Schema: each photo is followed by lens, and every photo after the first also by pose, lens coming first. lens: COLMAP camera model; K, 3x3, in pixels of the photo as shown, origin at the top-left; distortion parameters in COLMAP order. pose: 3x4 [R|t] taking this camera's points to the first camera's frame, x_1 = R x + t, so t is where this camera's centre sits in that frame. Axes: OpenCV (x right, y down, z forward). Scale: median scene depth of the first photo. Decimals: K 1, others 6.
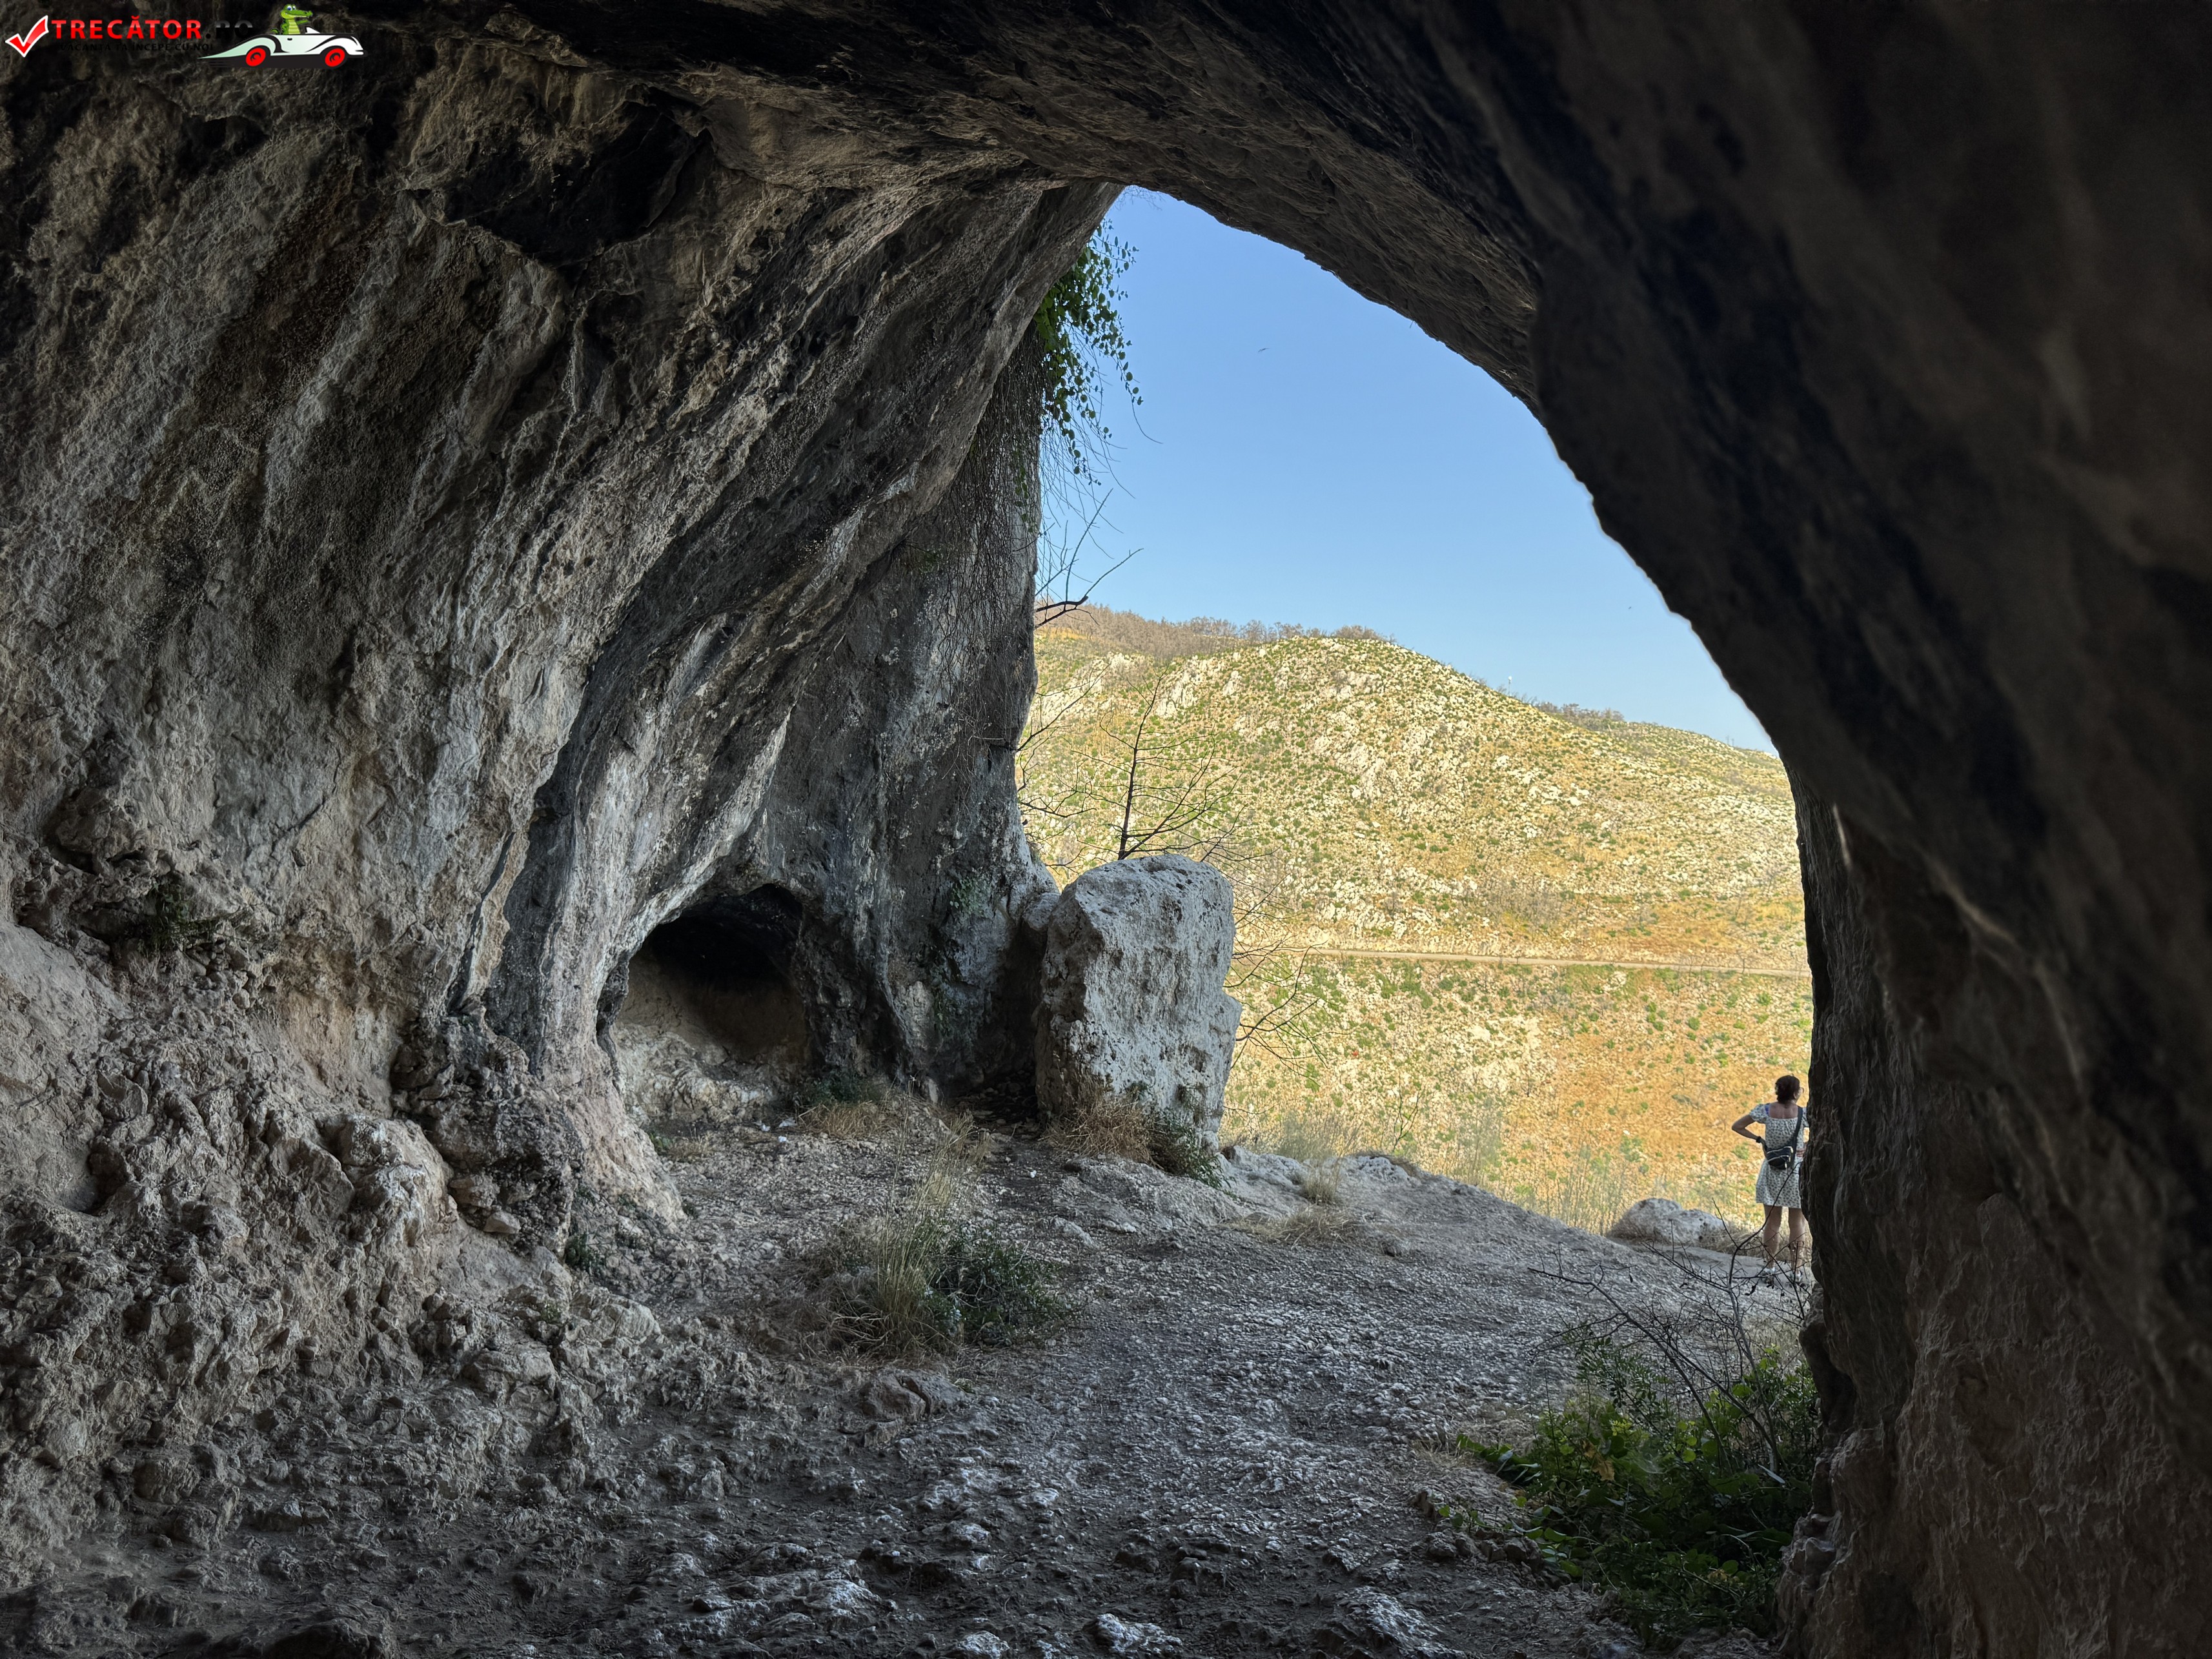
lens RADIAL K [[1555.8, 0, 1124.3], [0, 1555.8, 817.9], [0, 0, 1]] dist [0.078143, -0.097566]
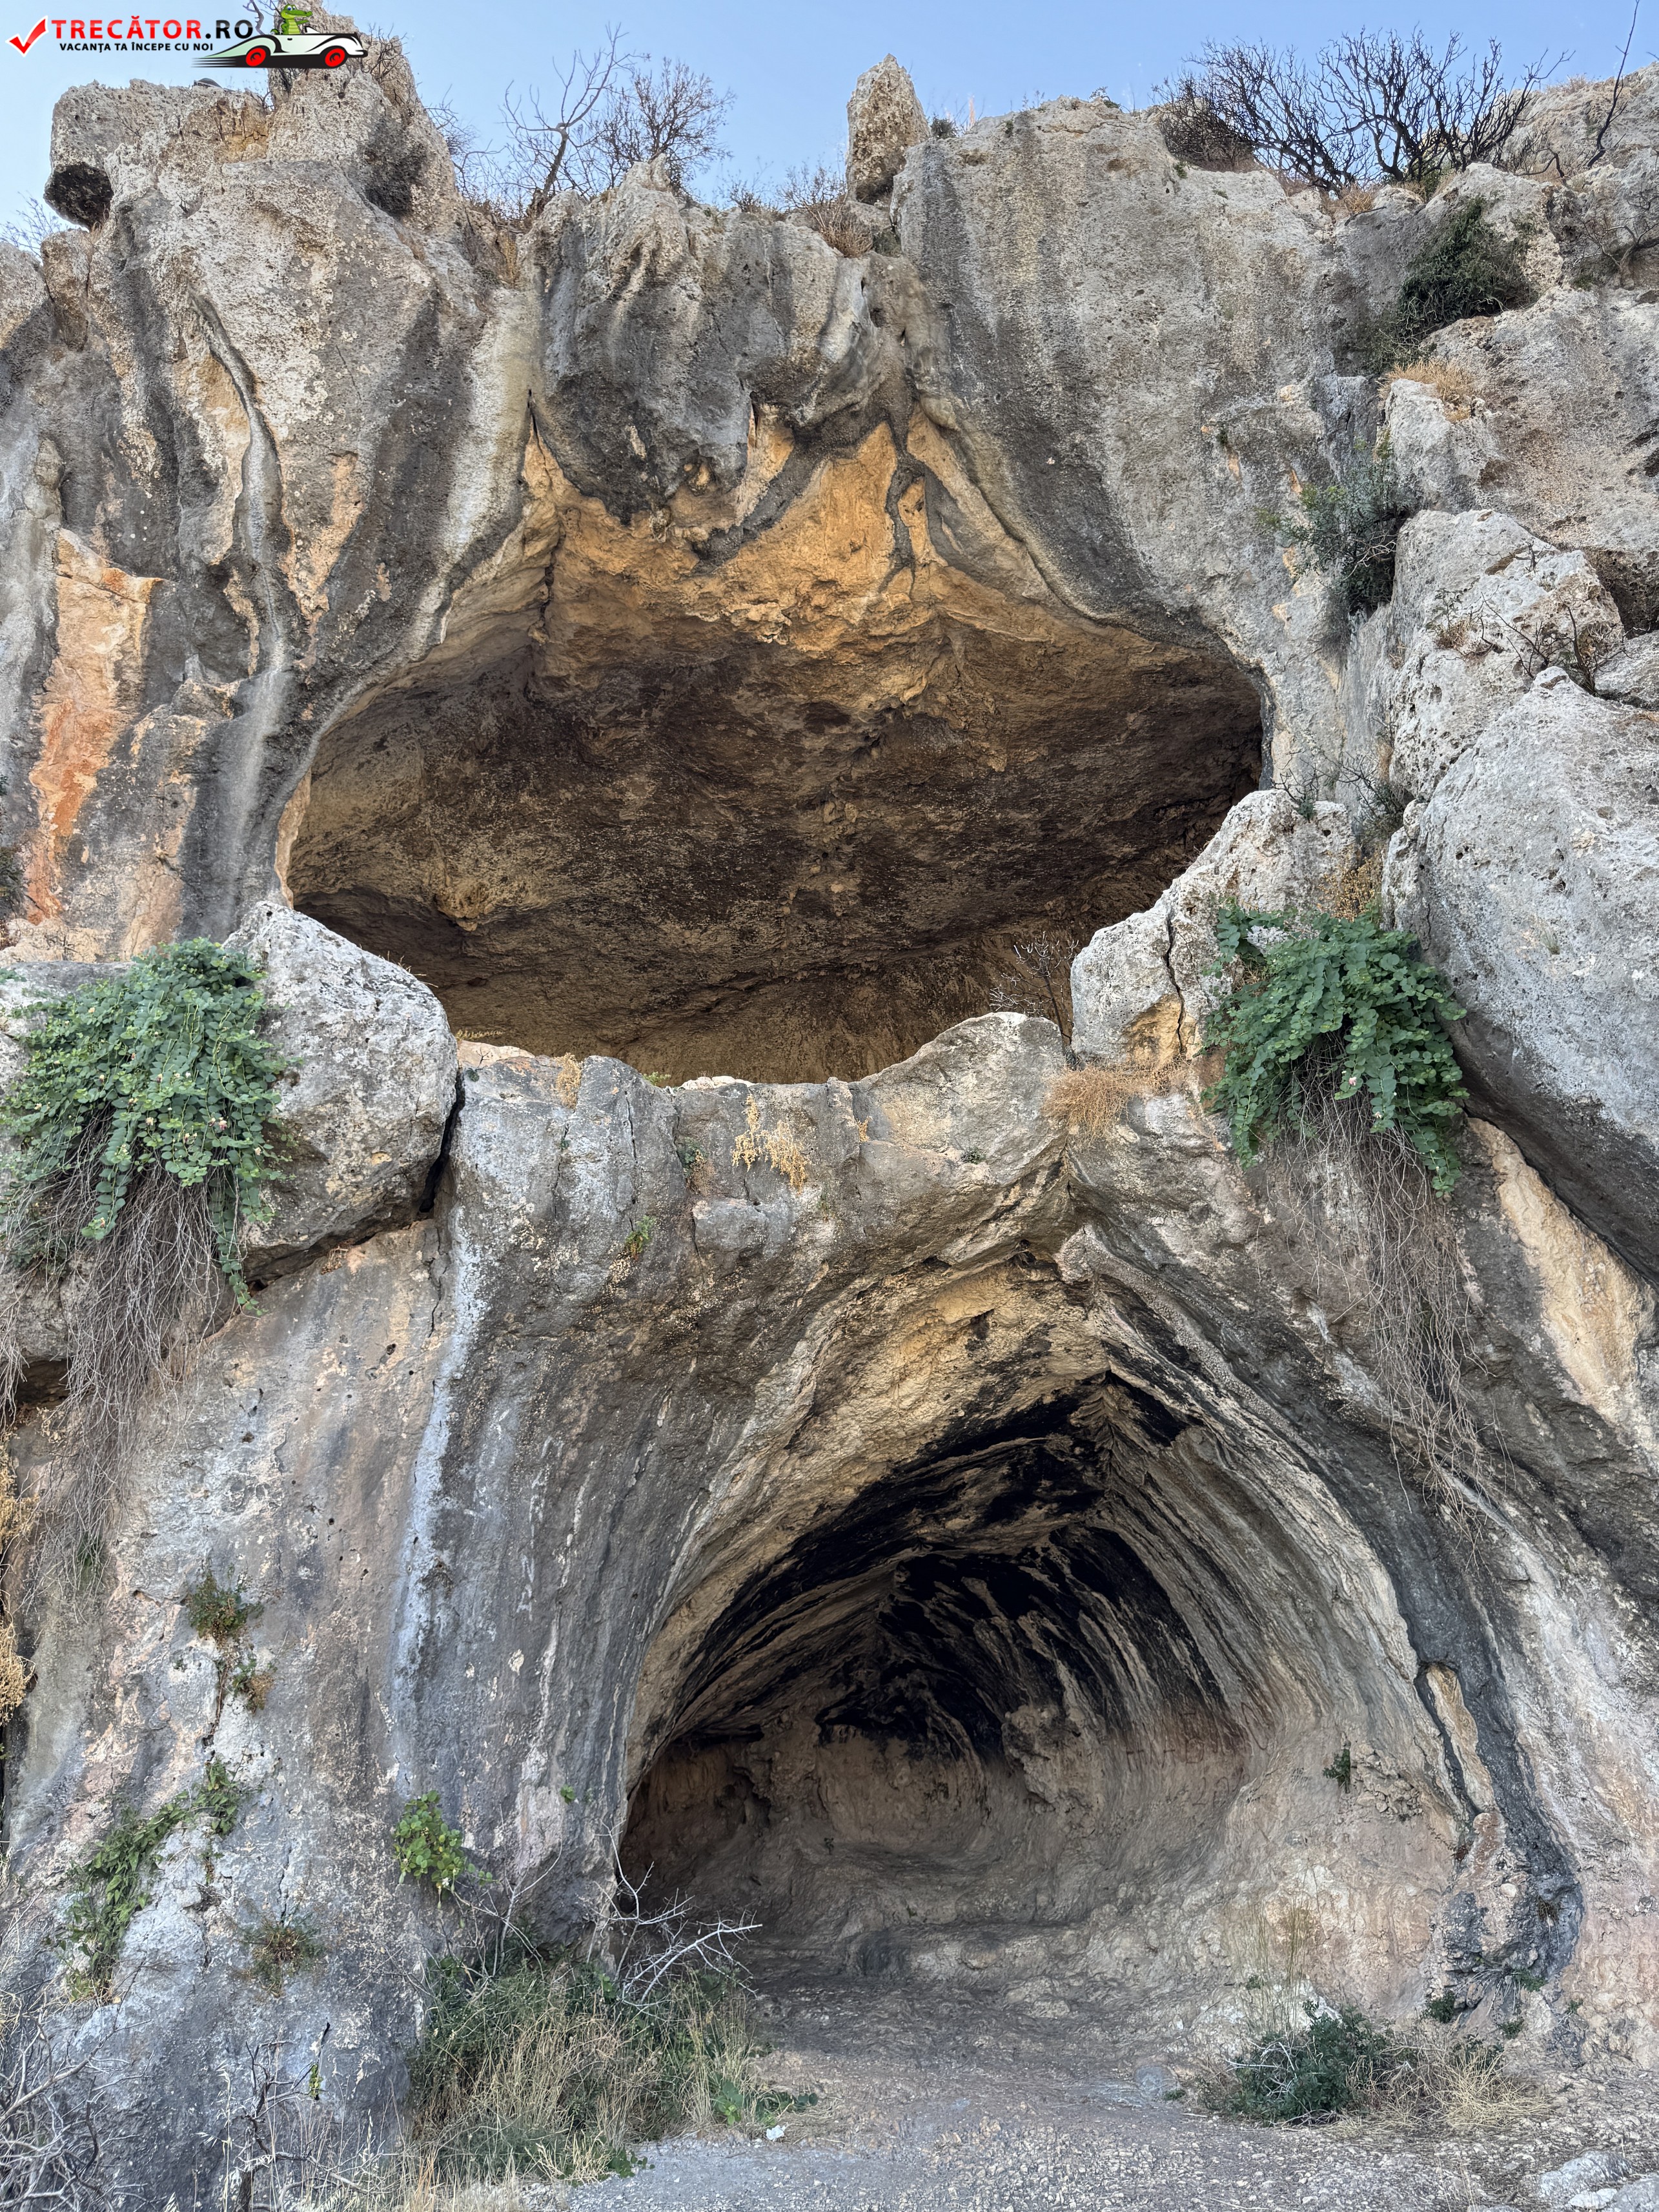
lens RADIAL K [[1555.8, 0, 832.8], [0, 1555.8, 1109.3], [0, 0, 1]] dist [0.078143, -0.097566]
pose [[-0.896138, -0.252649, -0.364836, 0.607860], [-0.033937, 0.858726, -0.511310, 0.248053], [0.442476, -0.445823, -0.778111, 1.642189]]
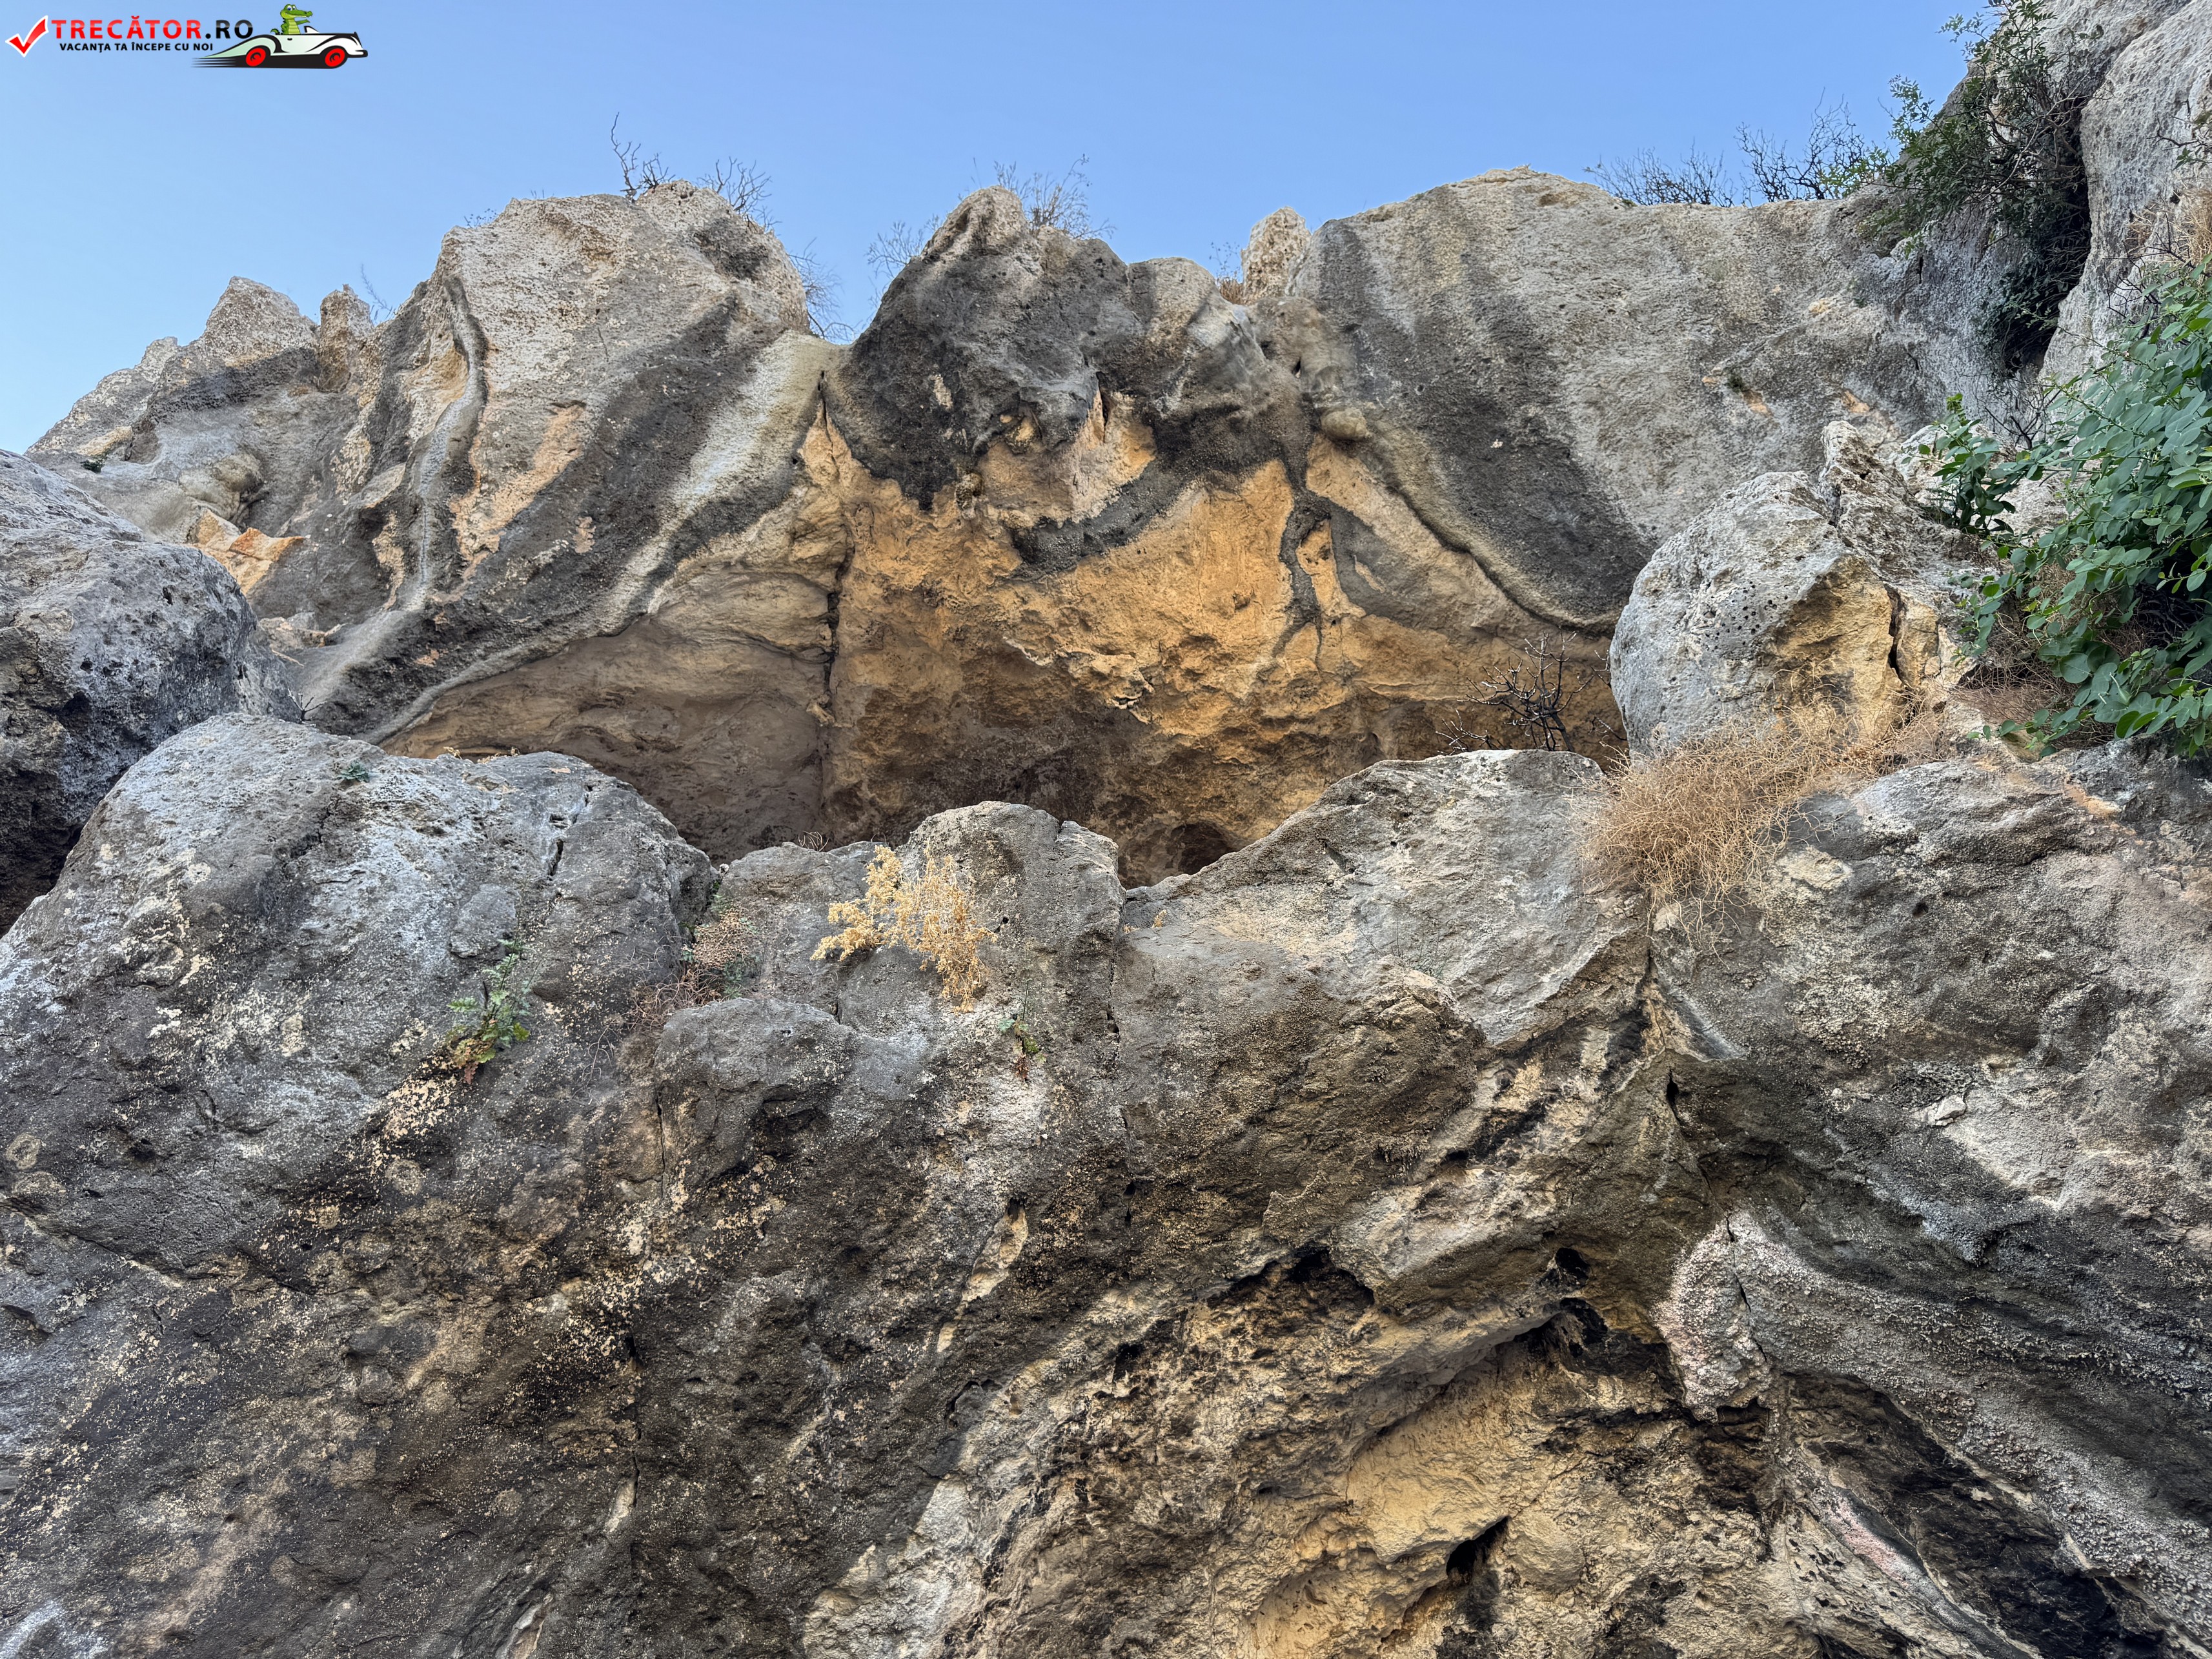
lens RADIAL K [[1555.8, 0, 1105.8], [0, 1555.8, 842.4], [0, 0, 1]] dist [0.078143, -0.097566]
pose [[-0.914478, -0.402206, -0.044289, 0.198700], [-0.143914, 0.425588, -0.893400, 0.094008], [0.378179, -0.810620, -0.447074, 0.971388]]
